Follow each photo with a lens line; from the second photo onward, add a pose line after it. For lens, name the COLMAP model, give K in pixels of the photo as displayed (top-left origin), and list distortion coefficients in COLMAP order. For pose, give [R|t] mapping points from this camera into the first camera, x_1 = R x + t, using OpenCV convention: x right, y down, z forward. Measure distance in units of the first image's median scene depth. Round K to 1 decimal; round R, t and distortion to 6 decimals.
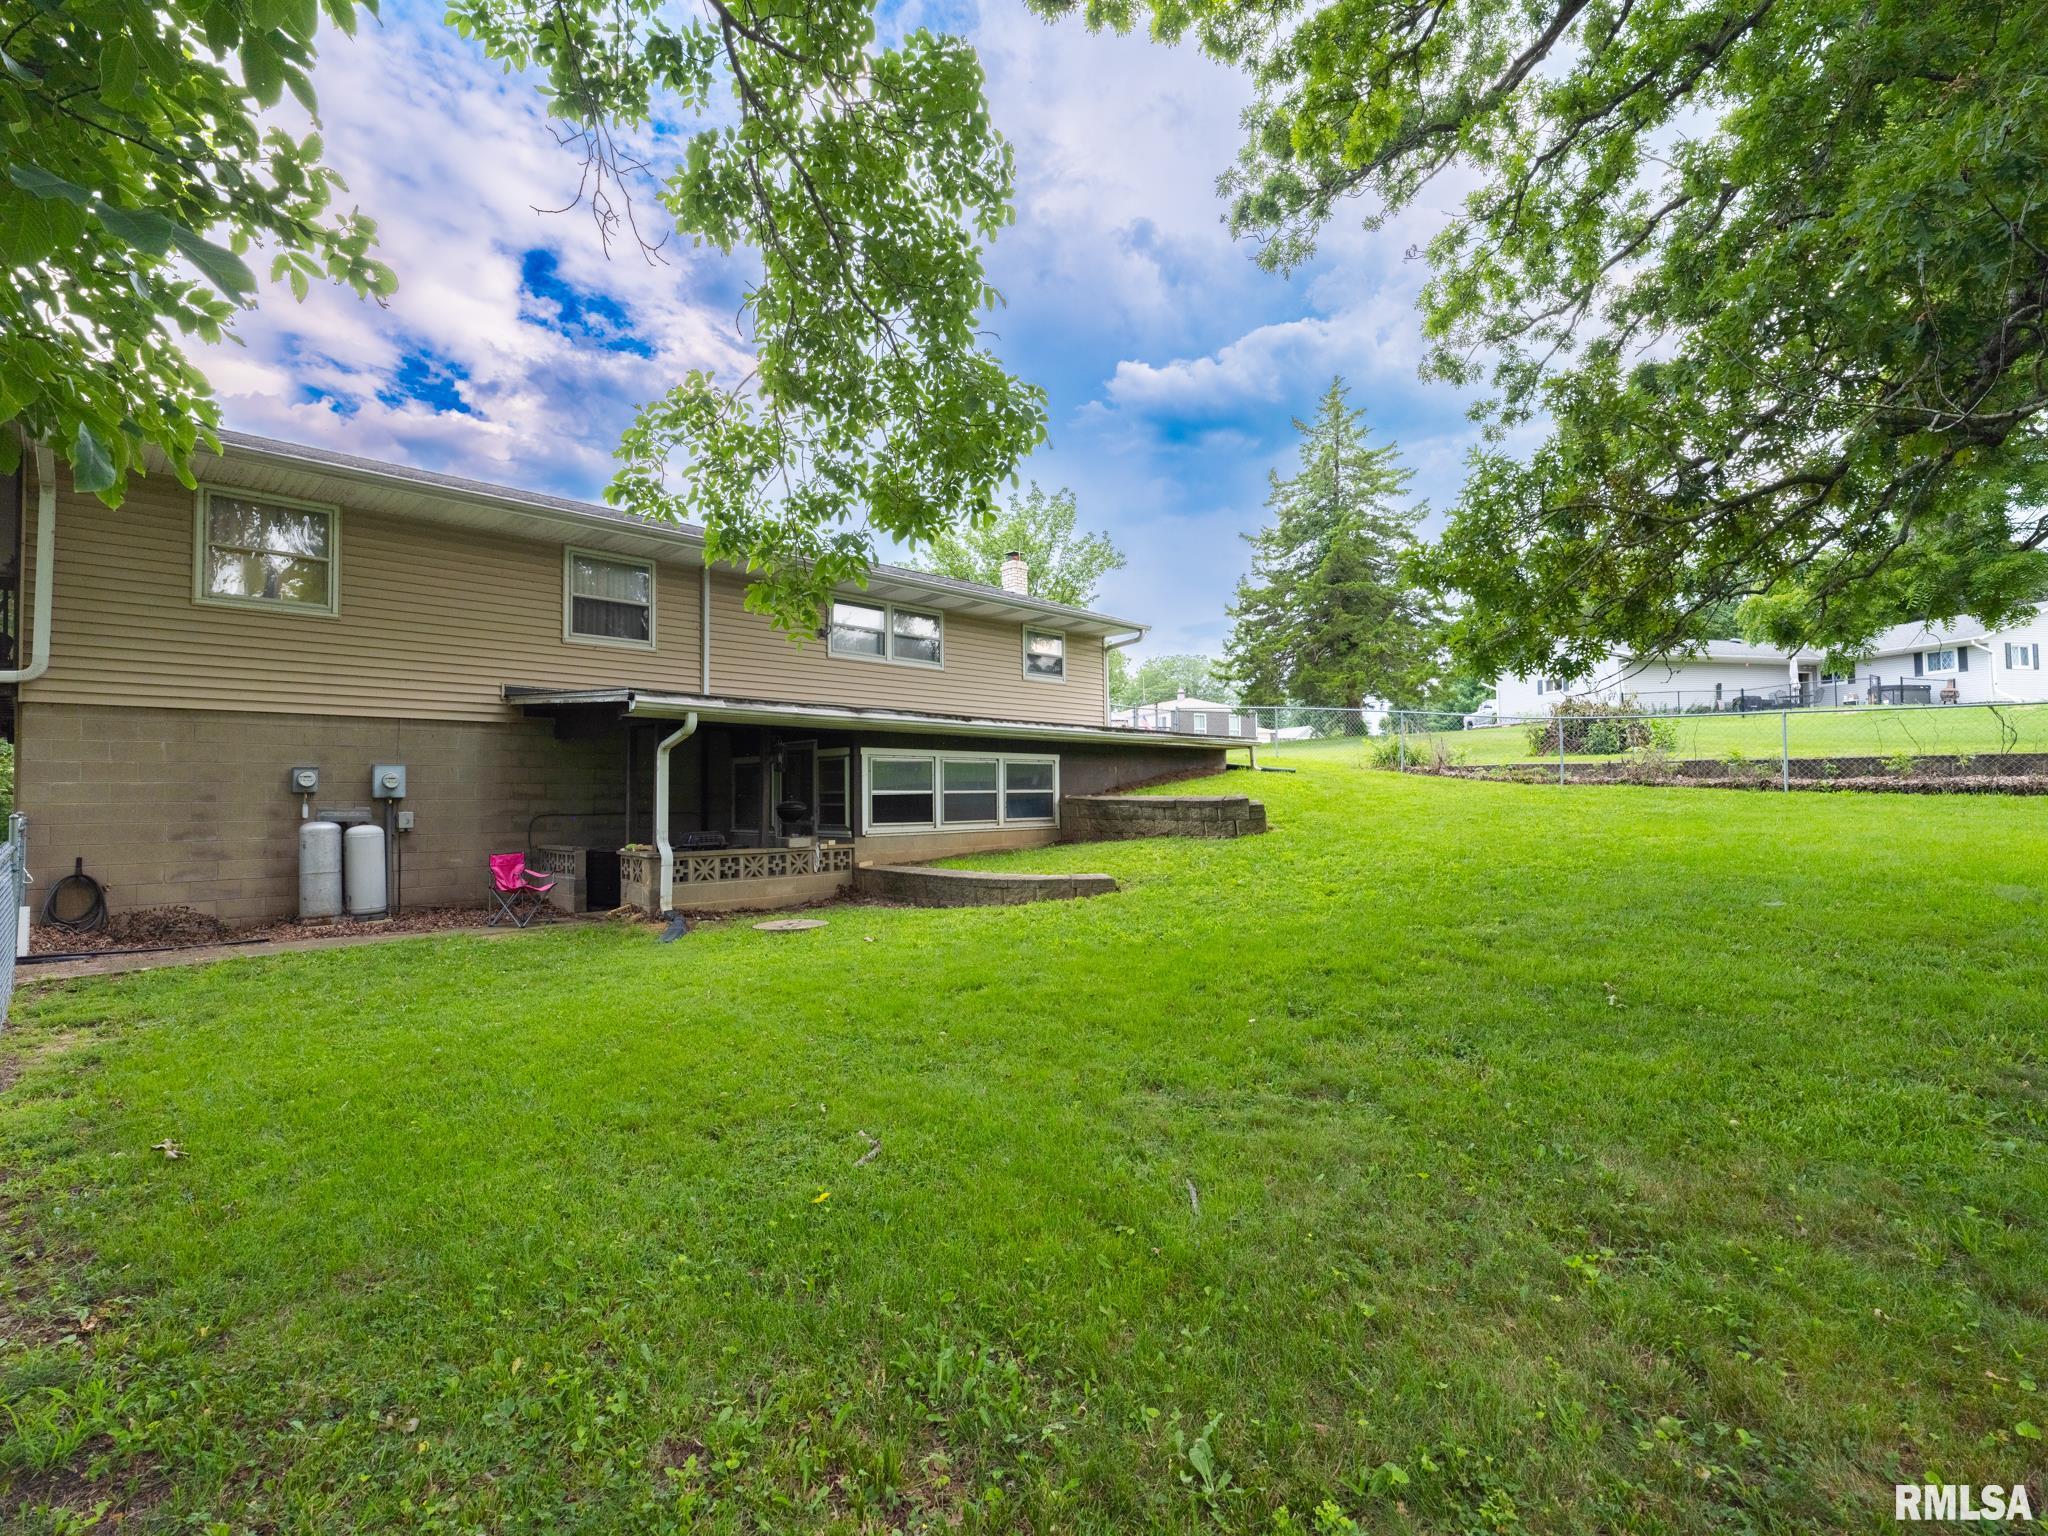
lens RADIAL K [[936.3, 0, 1024.0], [0, 936.3, 768.0], [0, 0, 1]] dist [-0.000251, -0.000062]
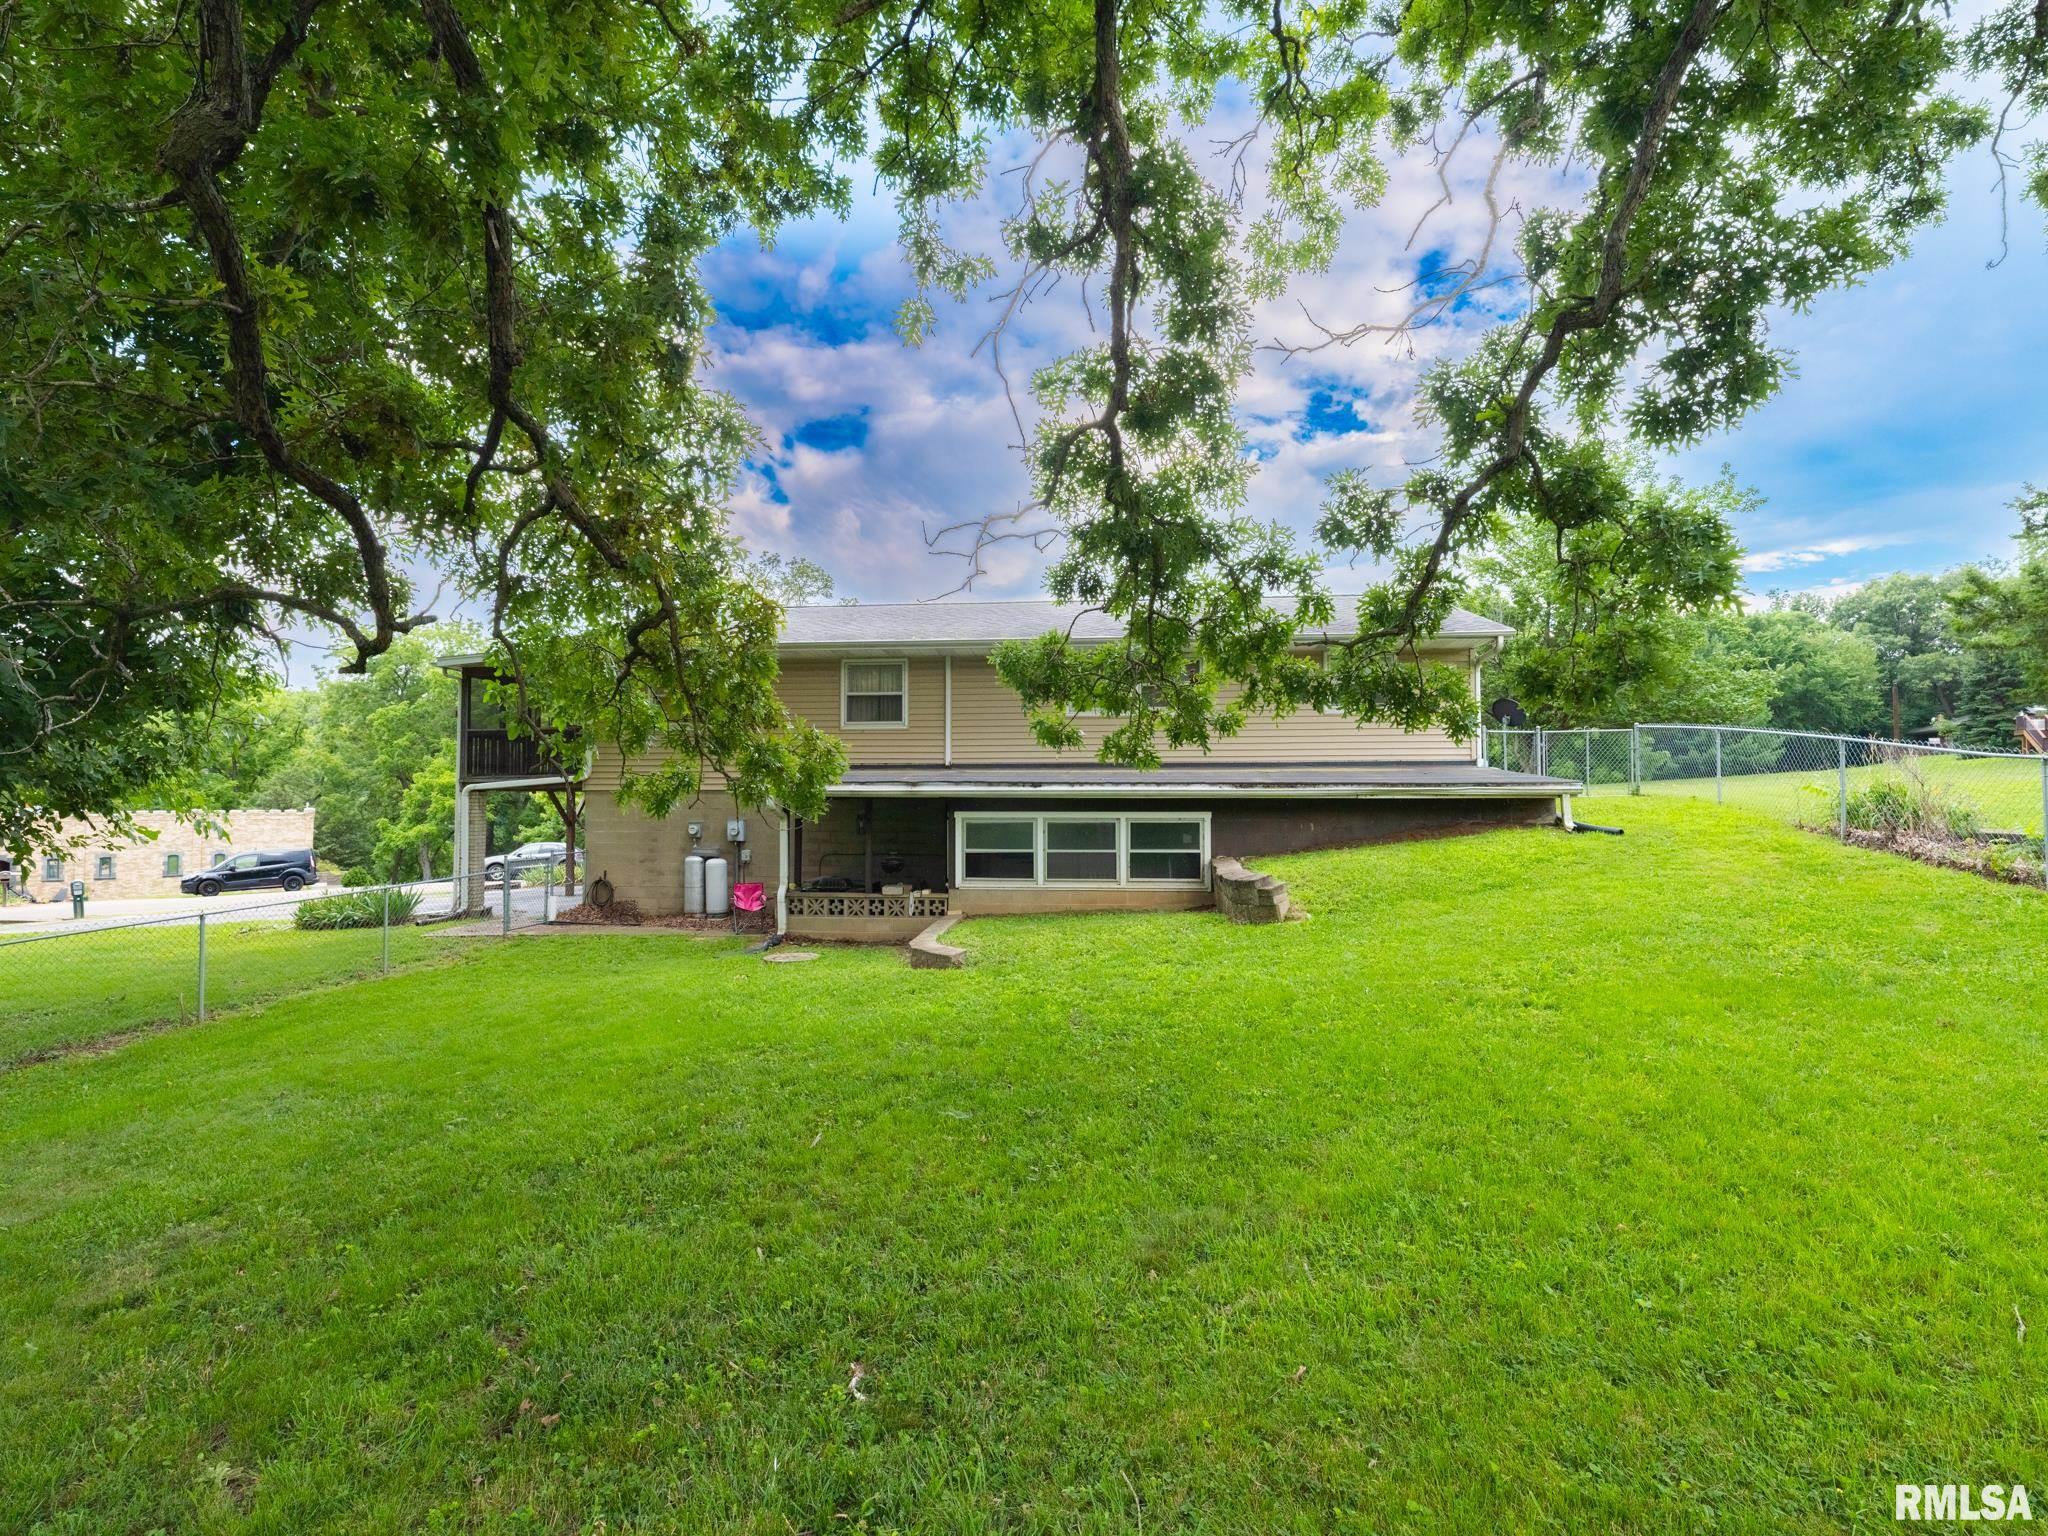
lens RADIAL K [[967.3, 0, 1024.0], [0, 967.3, 768.0], [0, 0, 1]] dist [0.000183, -0.000024]
pose [[0.641956, -0.013543, -0.766622, 0.799978], [0.017405, 0.999844, -0.003088, -0.070601], [0.766544, -0.011361, 0.642091, 0.299218]]
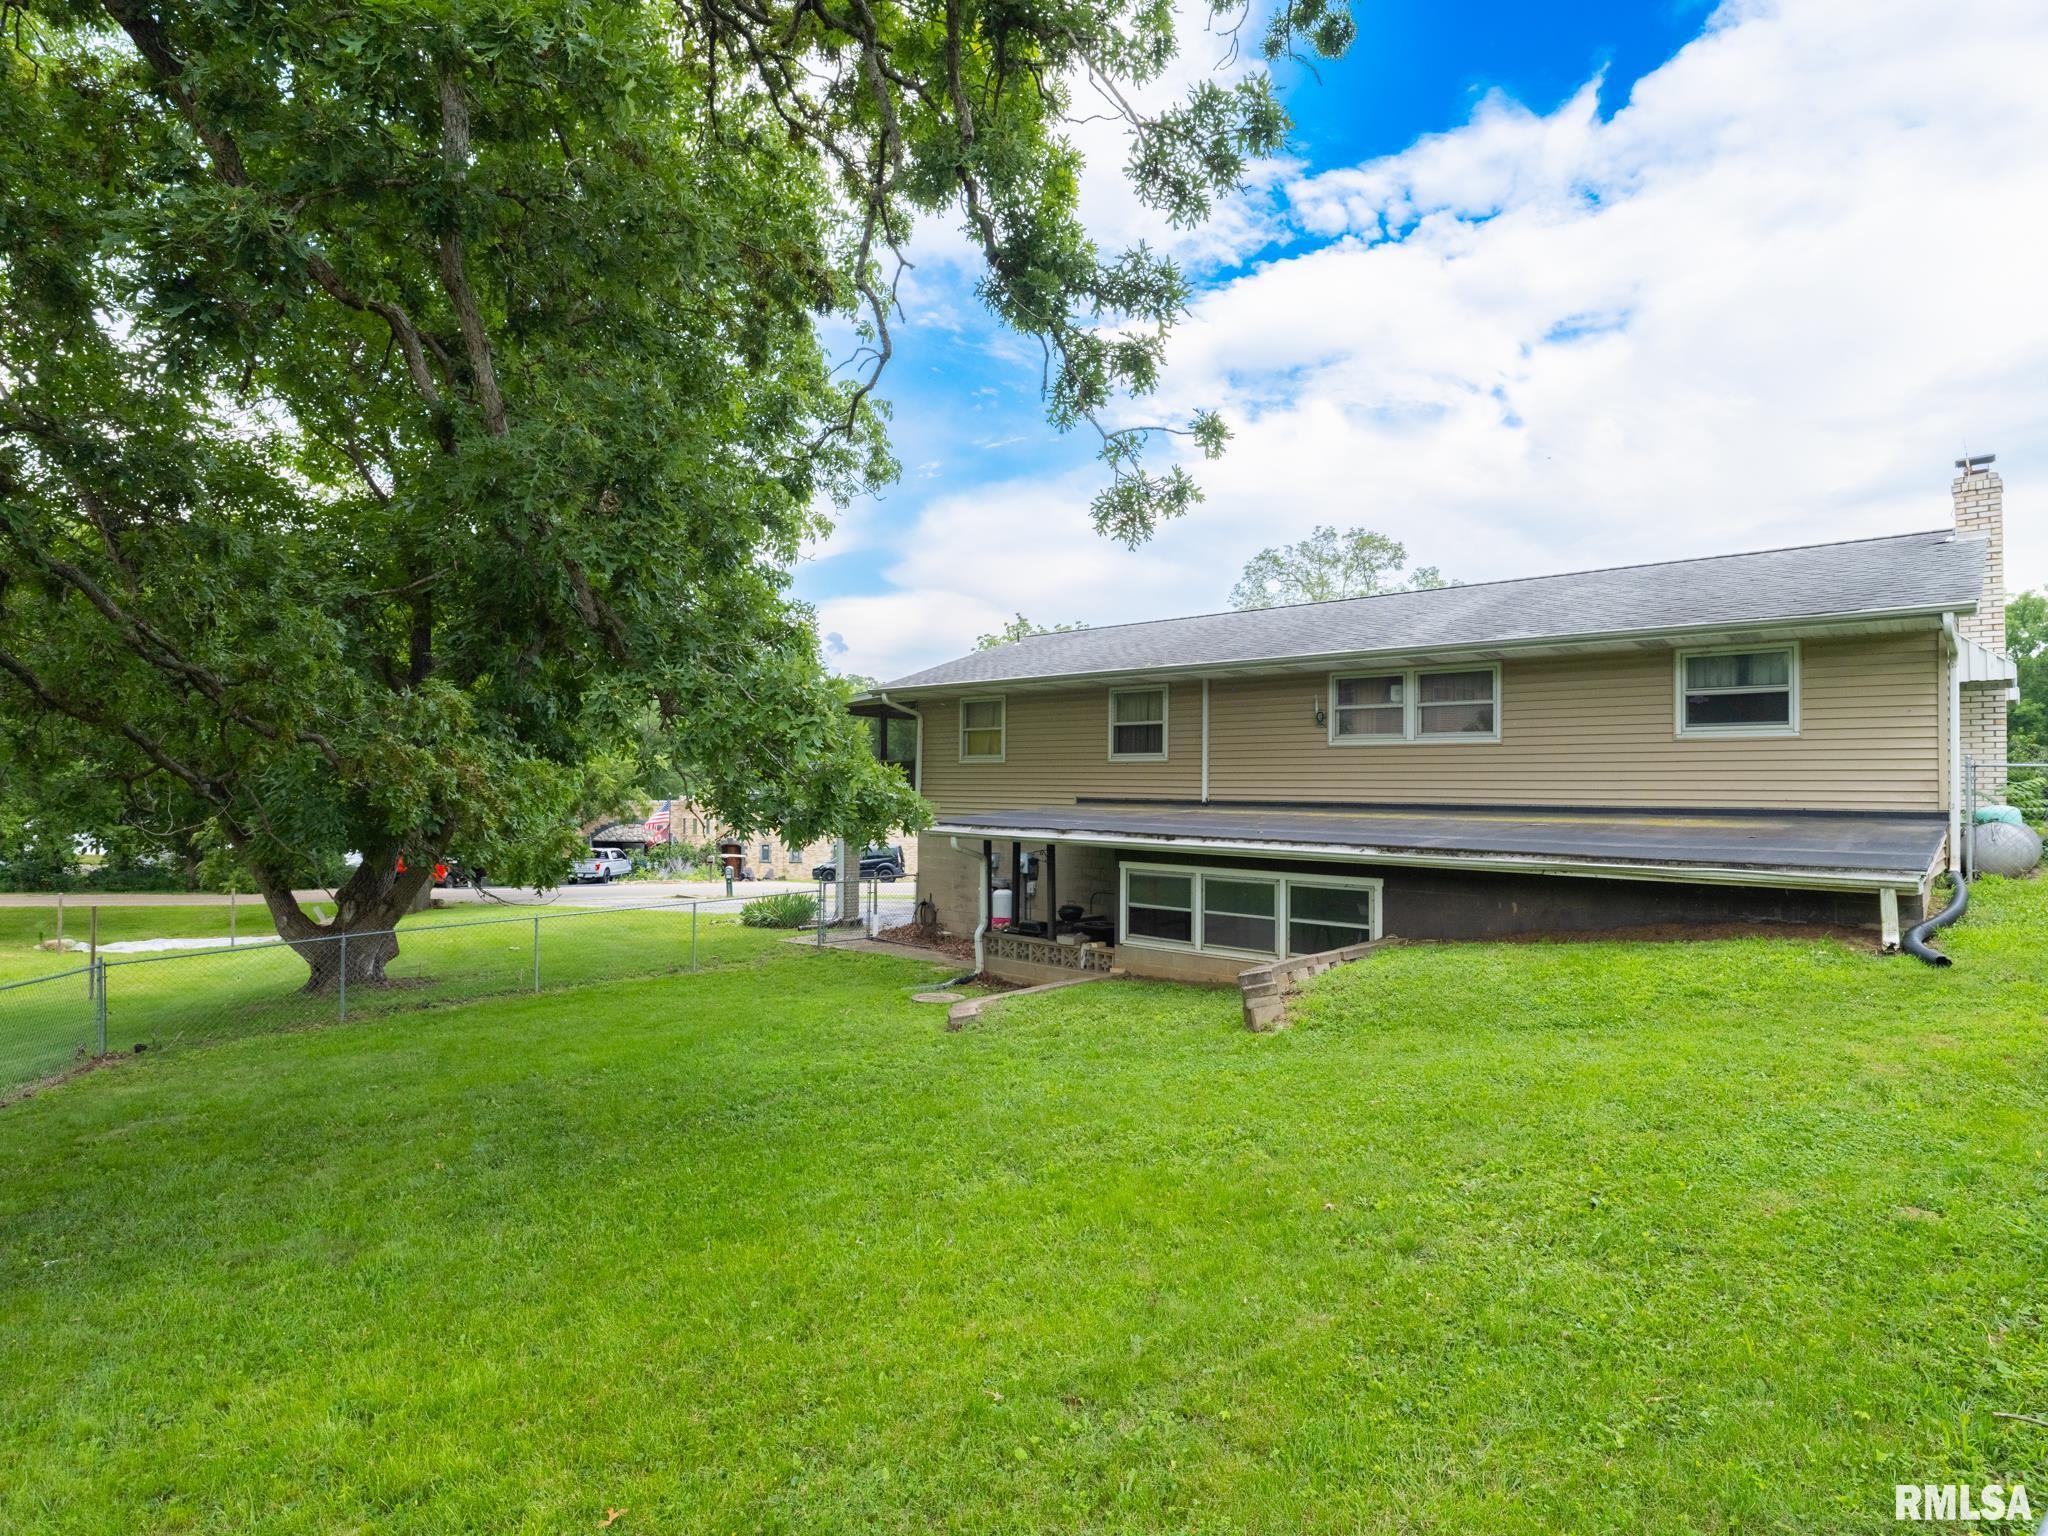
lens RADIAL K [[1115.8, 0, 1024.0], [0, 1115.8, 768.0], [0, 0, 1]] dist [0.018115, -0.000100]
pose [[0.046470, -0.005612, -0.998904, 1.097944], [0.019295, 0.999803, -0.004719, -0.124444], [0.998733, -0.019054, 0.046569, 0.834953]]
